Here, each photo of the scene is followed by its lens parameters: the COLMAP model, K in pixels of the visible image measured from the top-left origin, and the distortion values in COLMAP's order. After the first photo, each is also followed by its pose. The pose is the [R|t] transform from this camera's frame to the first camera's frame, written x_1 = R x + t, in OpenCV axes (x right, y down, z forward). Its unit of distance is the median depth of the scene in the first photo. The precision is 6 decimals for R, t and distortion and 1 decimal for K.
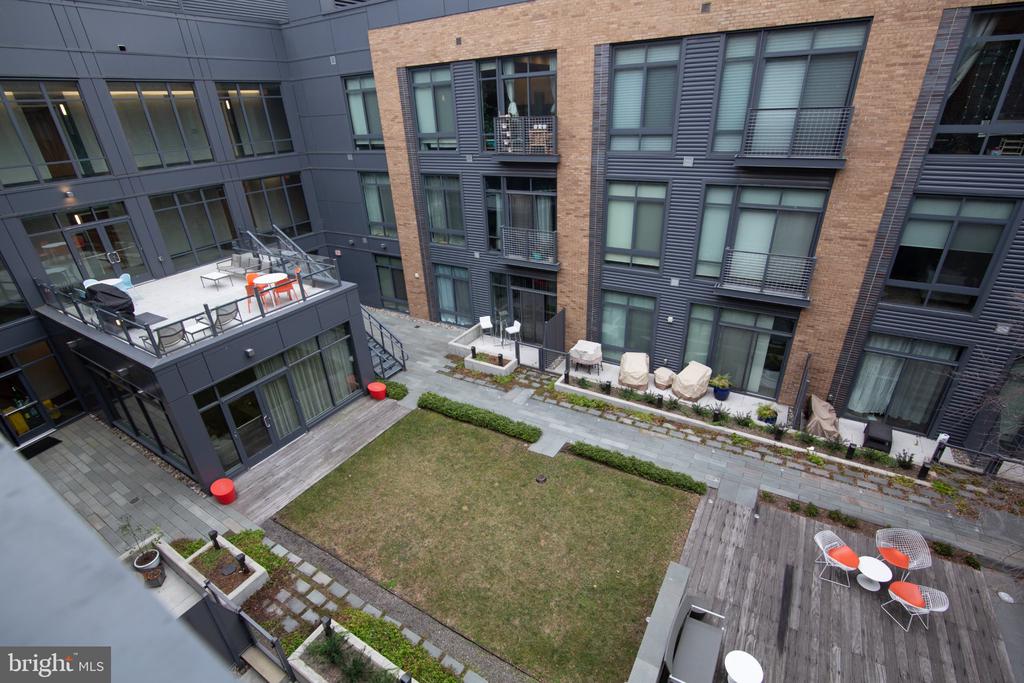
lens RADIAL K [[473.8, 0, 515.1], [0, 473.8, 338.1], [0, 0, 1]] dist [-0.001324, -0.000164]
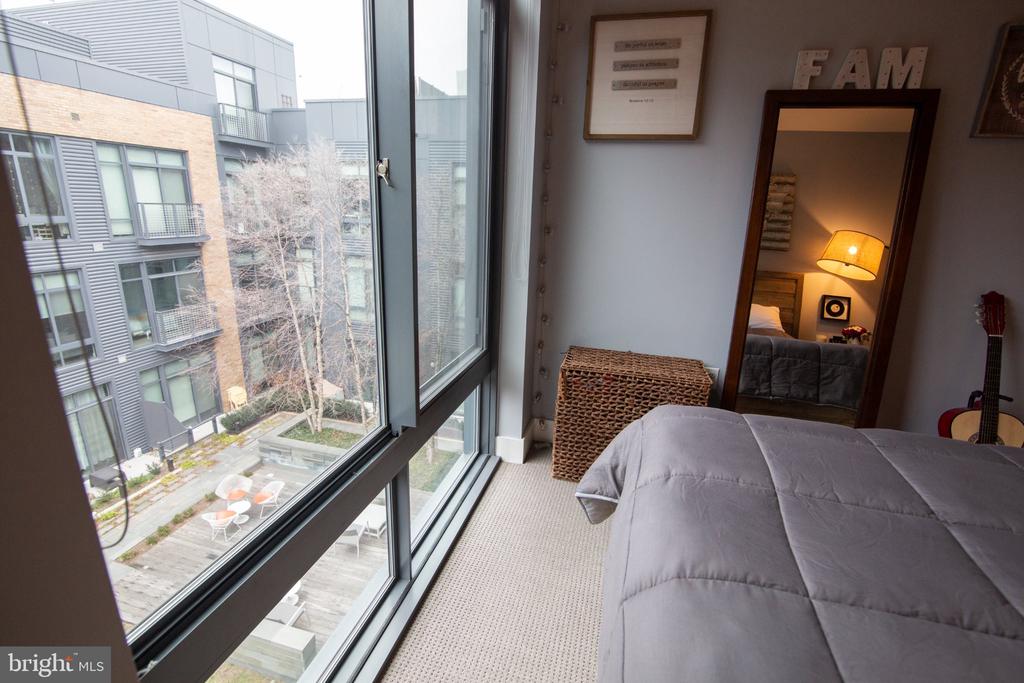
lens RADIAL K [[467.2, 0, 510.1], [0, 467.2, 341.0], [0, 0, 1]] dist [-0.019216, 0.001121]
pose [[-0.269873, -0.243765, 0.931530, -0.478359], [0.402054, 0.850529, 0.339047, -0.063431], [-0.874941, 0.466025, -0.131528, 0.176101]]
